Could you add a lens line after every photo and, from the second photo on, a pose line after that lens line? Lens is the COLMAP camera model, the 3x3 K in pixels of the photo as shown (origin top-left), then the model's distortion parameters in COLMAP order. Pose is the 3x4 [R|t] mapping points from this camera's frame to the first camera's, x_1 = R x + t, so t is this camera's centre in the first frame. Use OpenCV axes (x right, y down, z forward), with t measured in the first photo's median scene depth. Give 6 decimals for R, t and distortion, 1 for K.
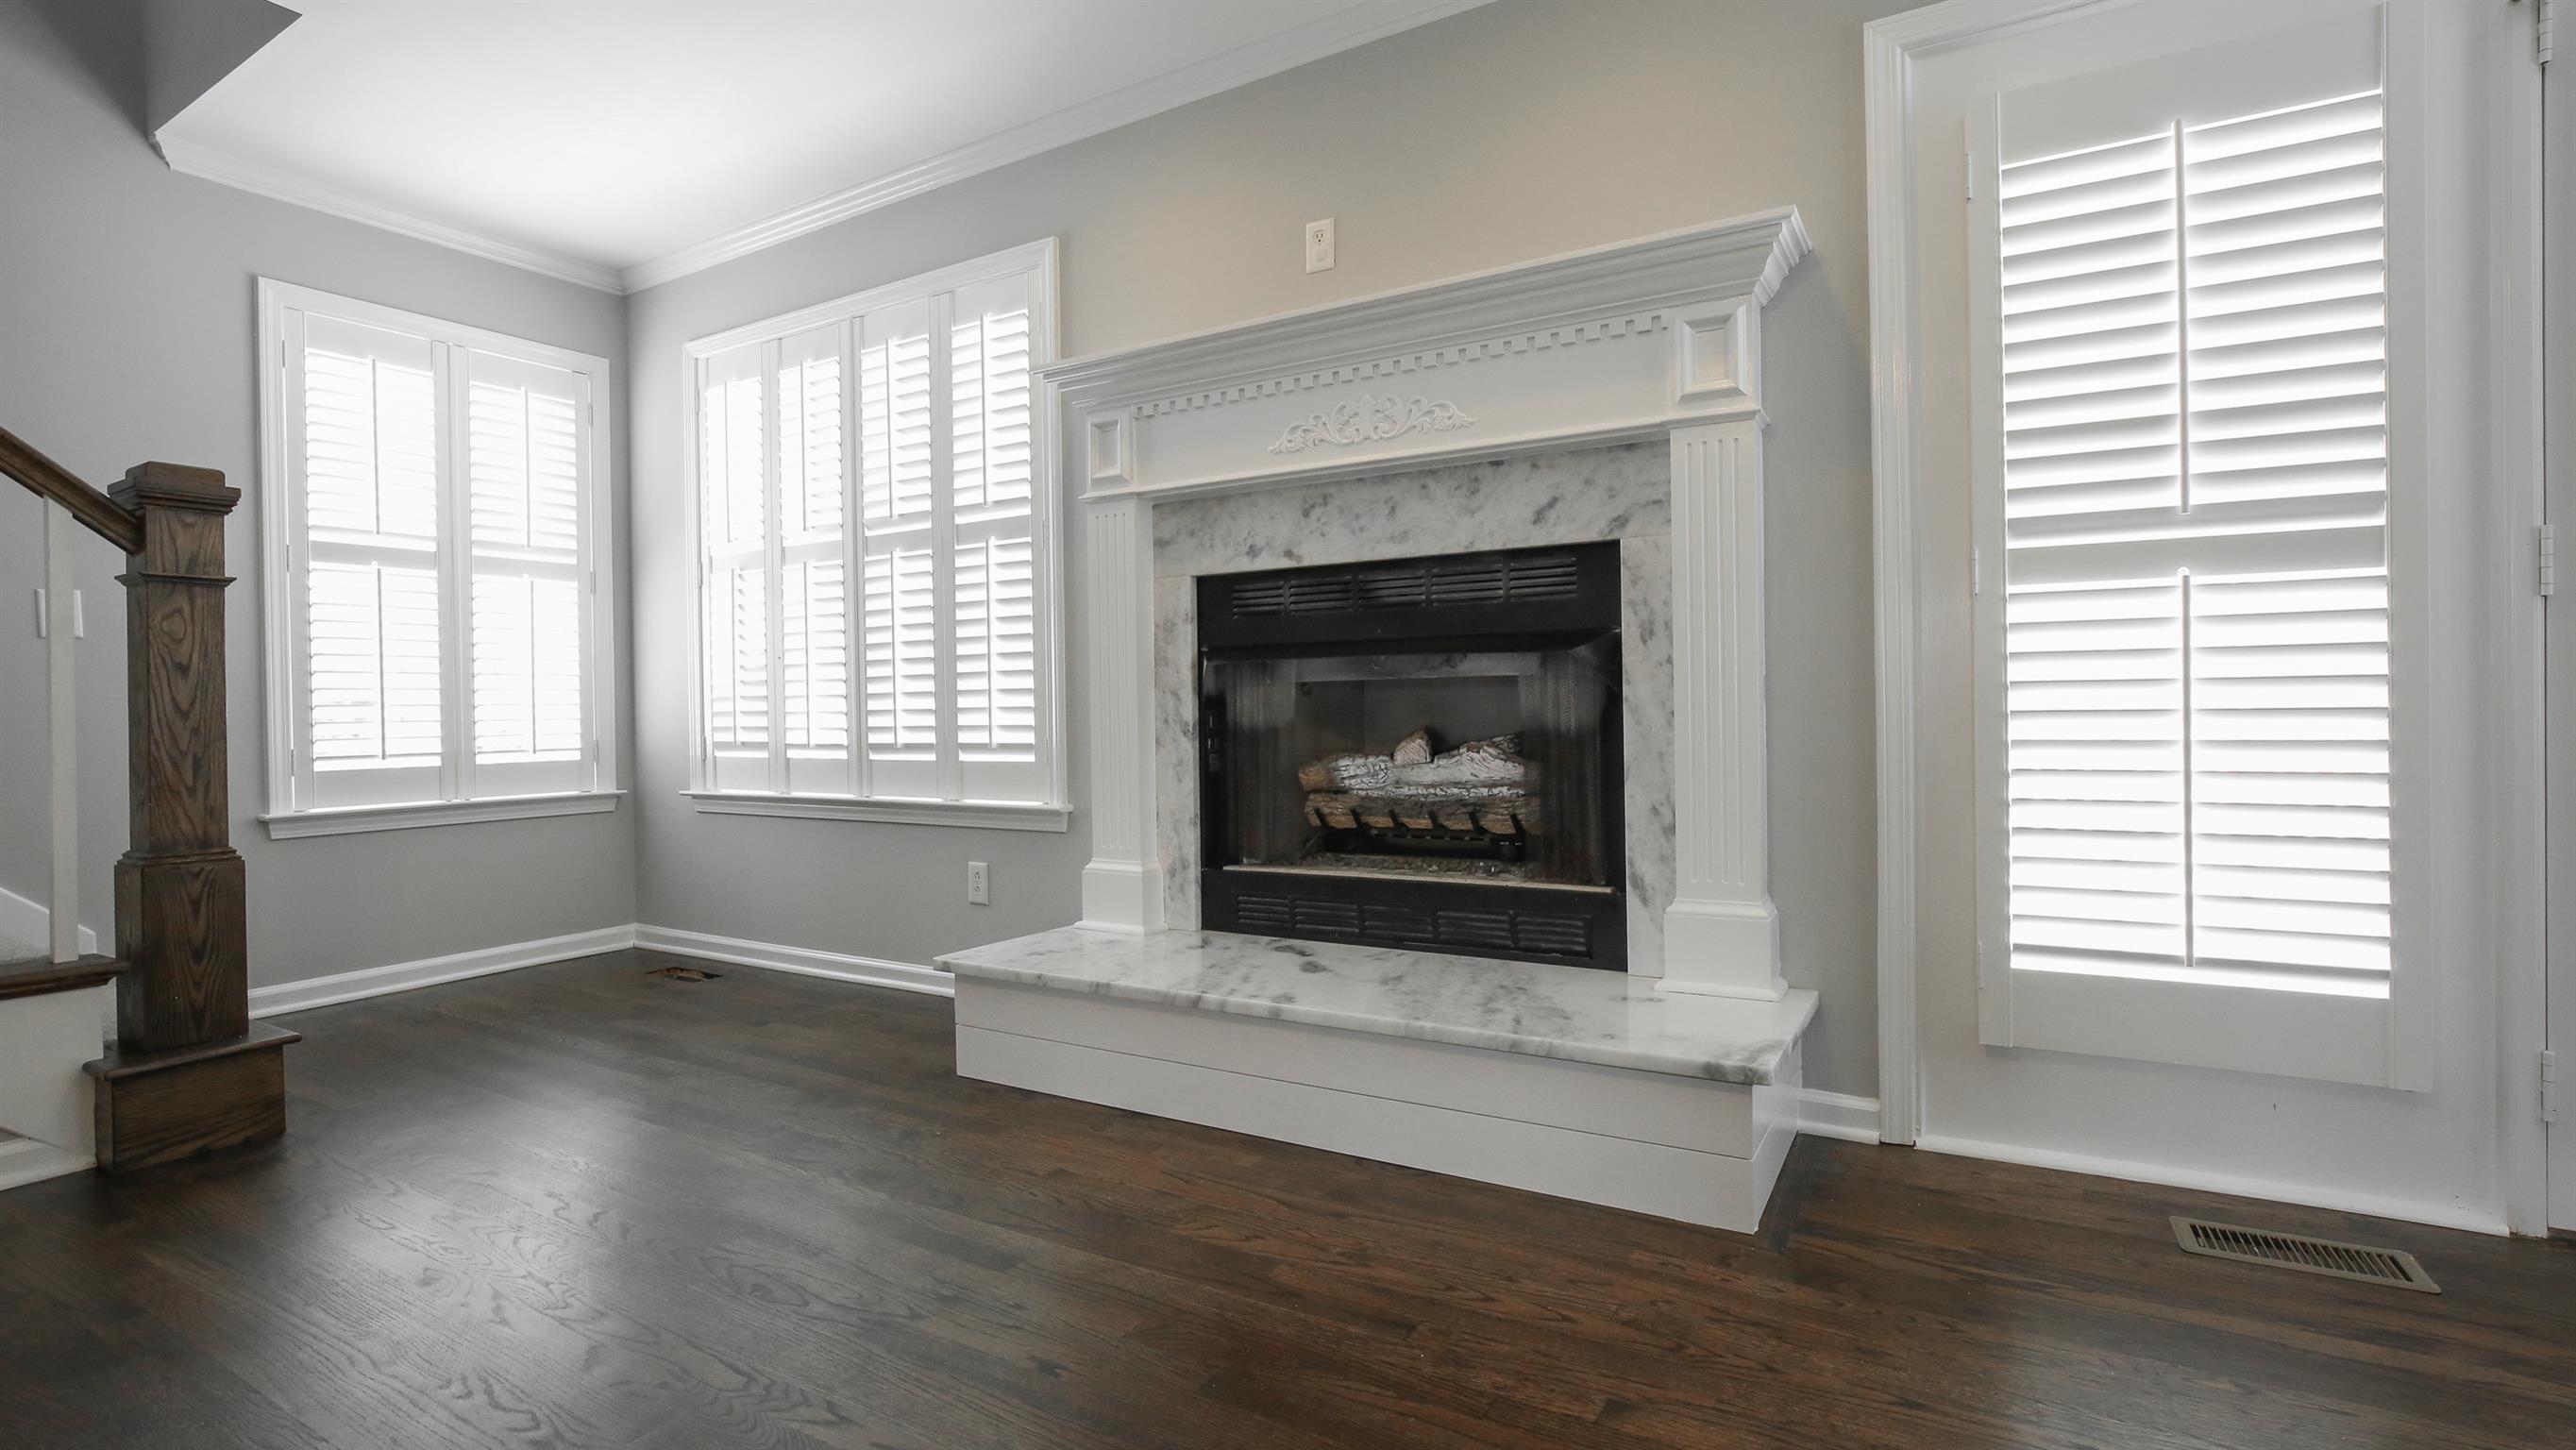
lens RADIAL K [[1219.6, 0, 1283.2], [0, 1219.6, 721.3], [0, 0, 1]] dist [0.001589, 0.000405]
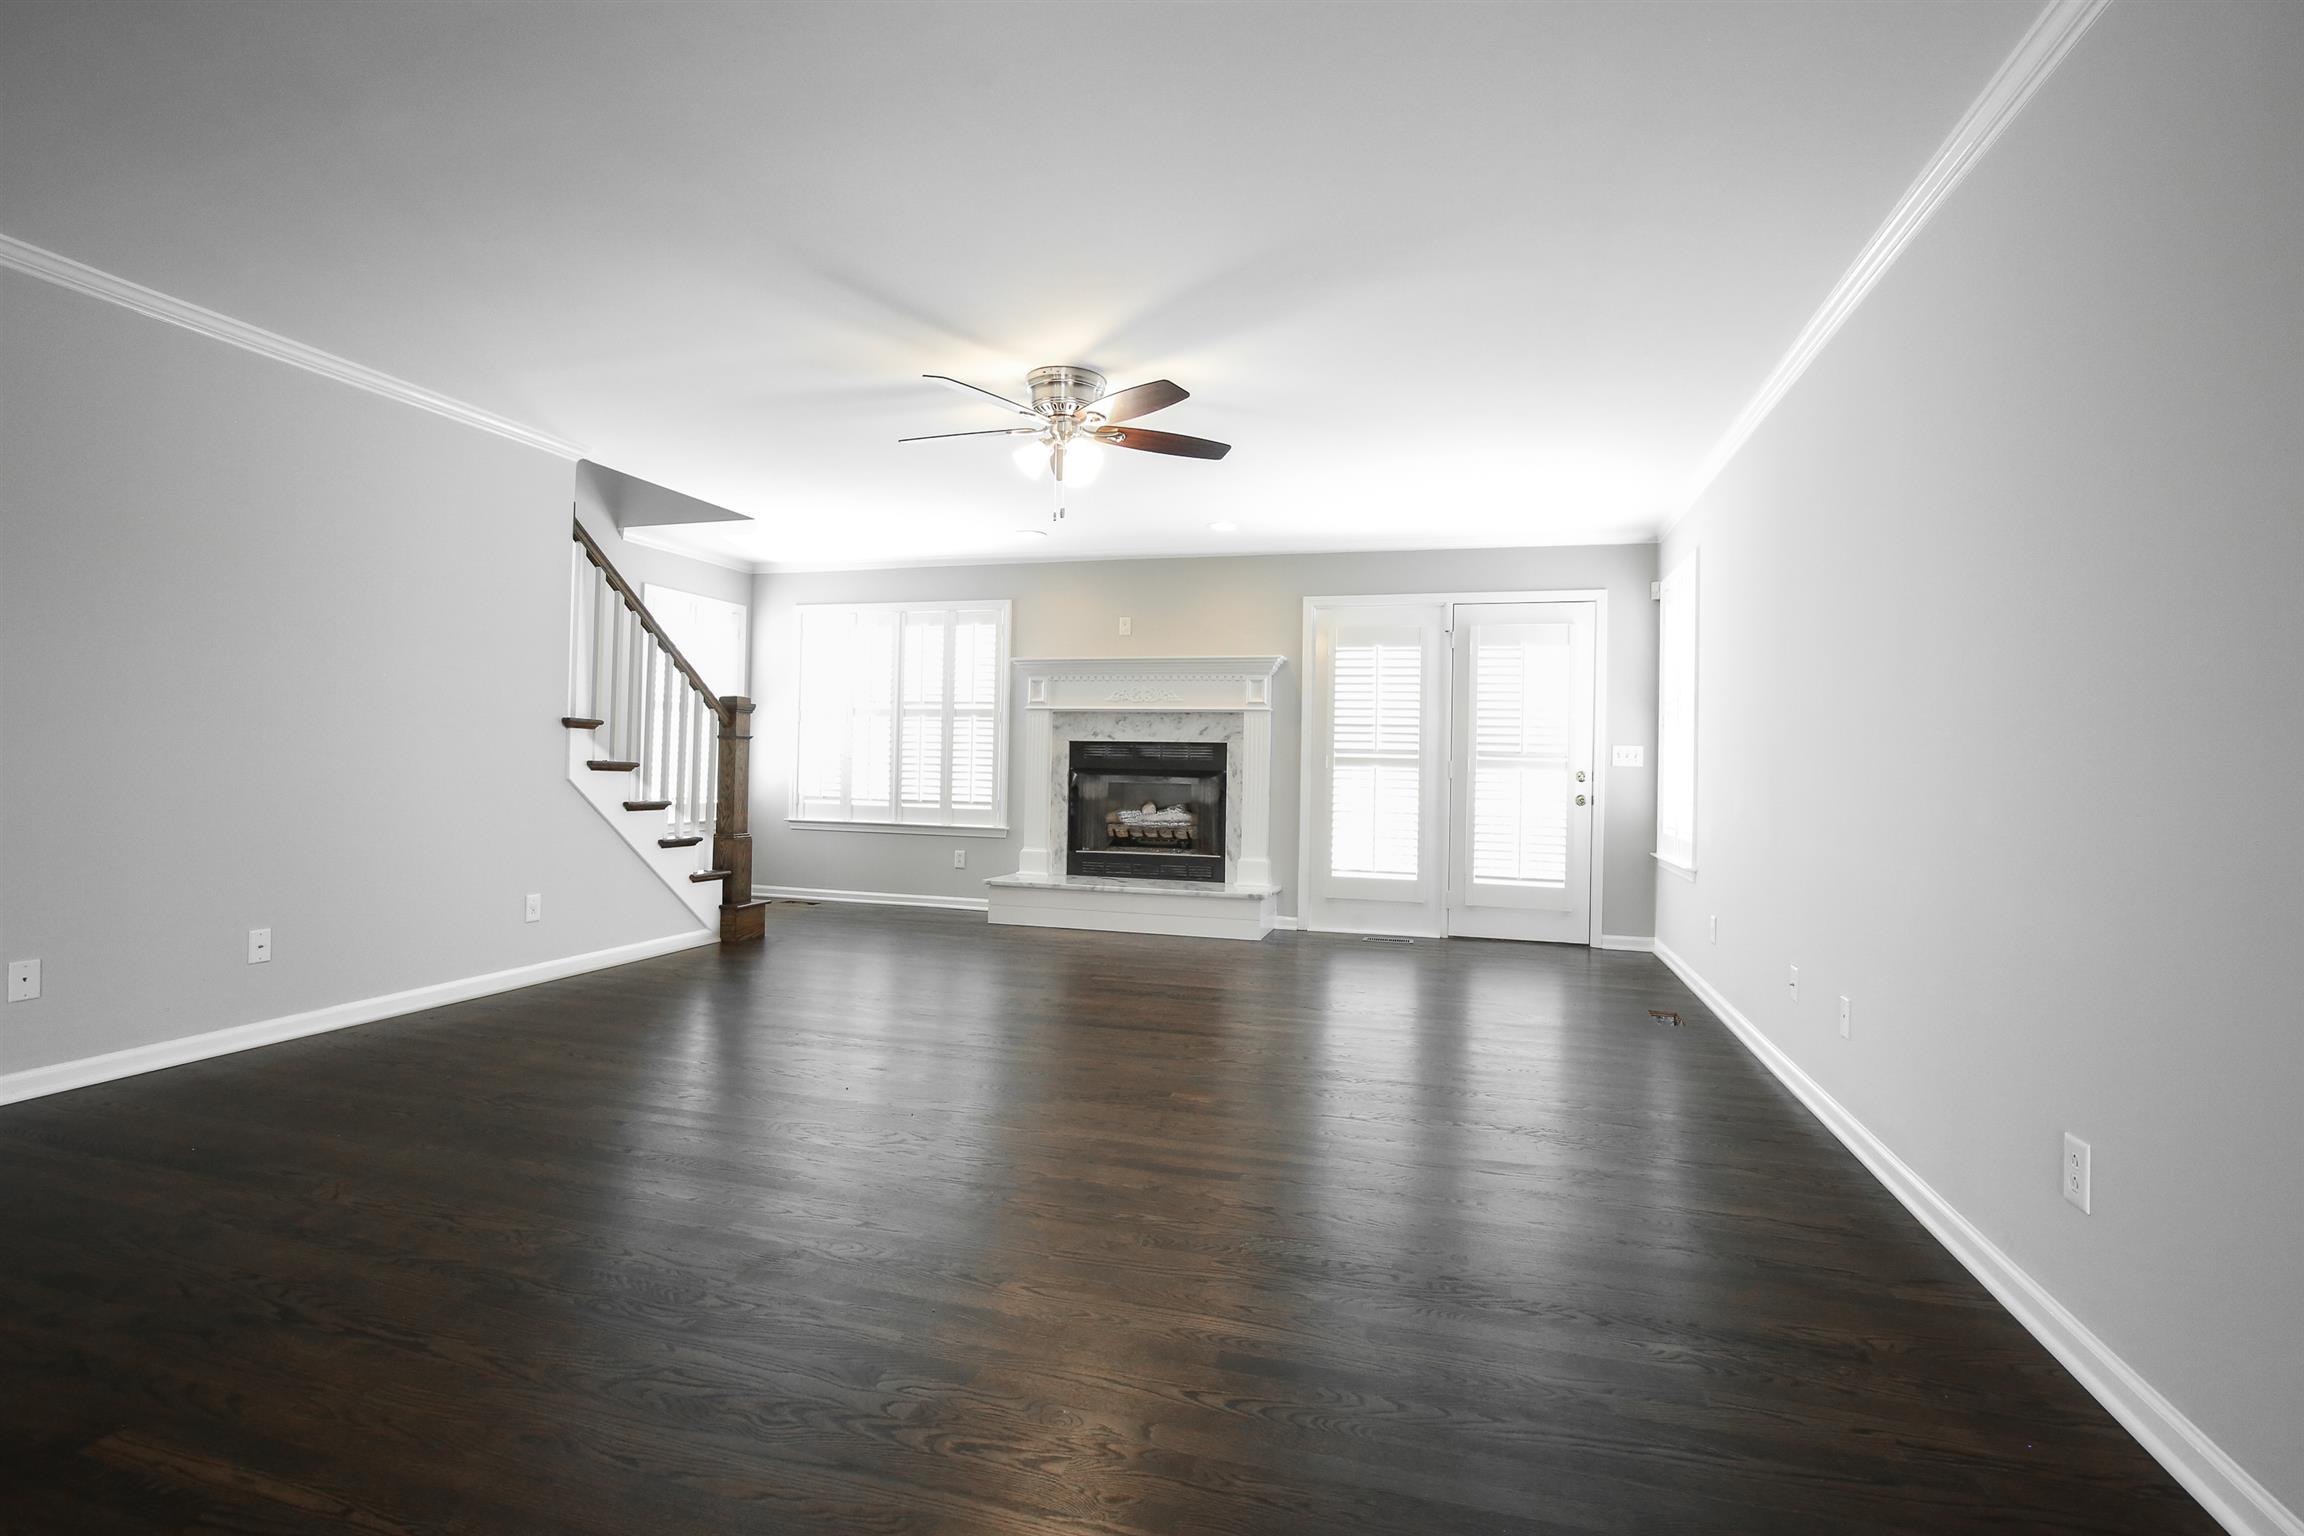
lens RADIAL K [[1055.1, 0, 1149.6], [0, 1055.1, 760.3], [0, 0, 1]] dist [-0.004602, -0.000220]
pose [[0.968875, 0.037290, 0.244725, -0.492567], [-0.032929, 0.999218, -0.021888, -0.034290], [-0.245350, 0.013149, 0.969345, -1.342014]]
